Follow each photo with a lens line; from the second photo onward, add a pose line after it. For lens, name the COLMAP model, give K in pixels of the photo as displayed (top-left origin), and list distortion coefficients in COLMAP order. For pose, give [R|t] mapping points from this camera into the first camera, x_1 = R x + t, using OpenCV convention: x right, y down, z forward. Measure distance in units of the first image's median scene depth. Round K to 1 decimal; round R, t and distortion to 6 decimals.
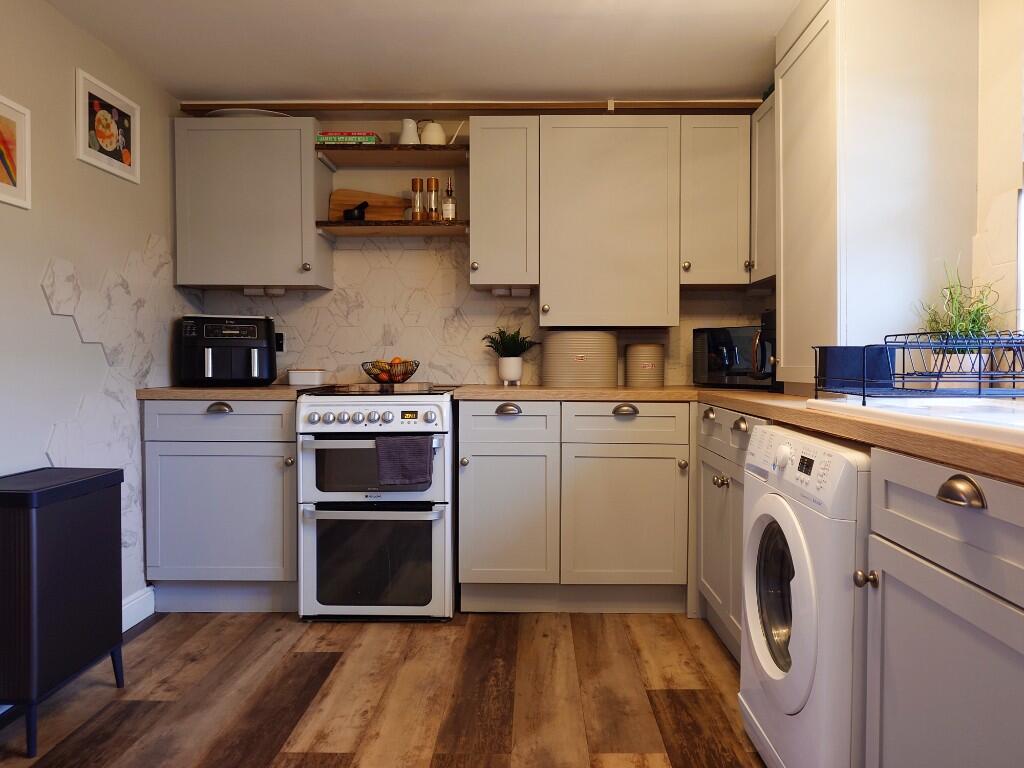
lens RADIAL K [[727.5, 0, 520.8], [0, 727.5, 377.9], [0, 0, 1]] dist [-0.010020, 0.001296]
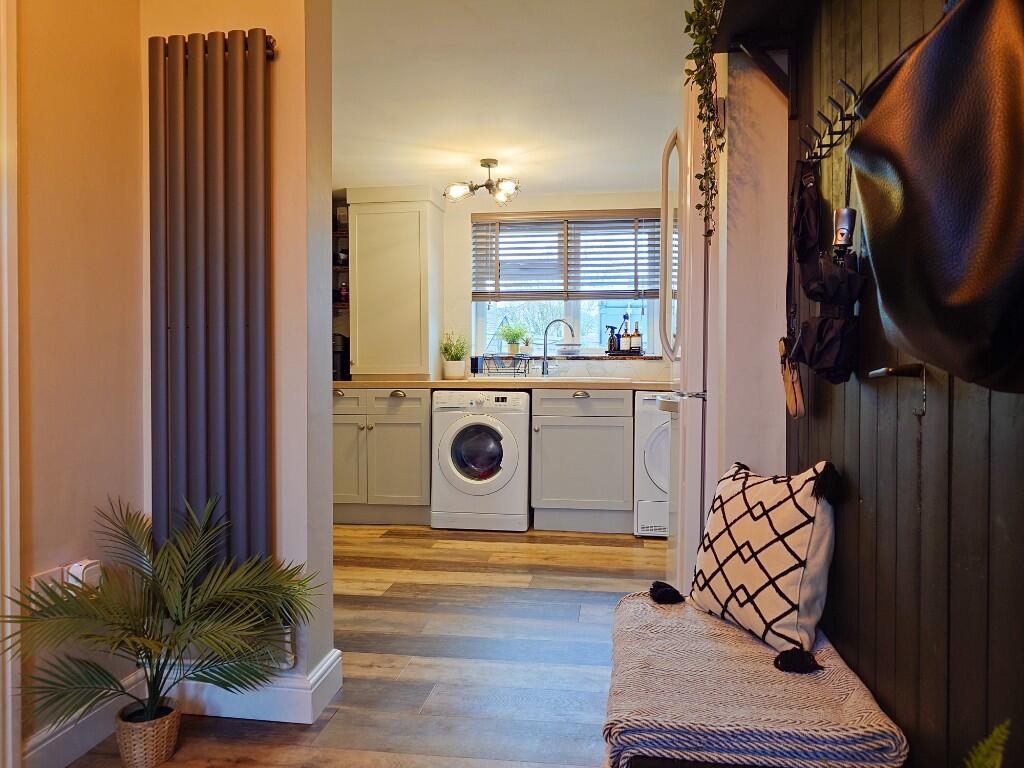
lens RADIAL K [[727.5, 0, 511.4], [0, 727.5, 382.0], [0, 0, 1]] dist [-0.010020, 0.001296]
pose [[0.119412, -0.009820, 0.992796, -1.925897], [0.015197, 0.999852, 0.008062, 0.003163], [-0.992729, 0.014125, 0.119543, 0.465571]]
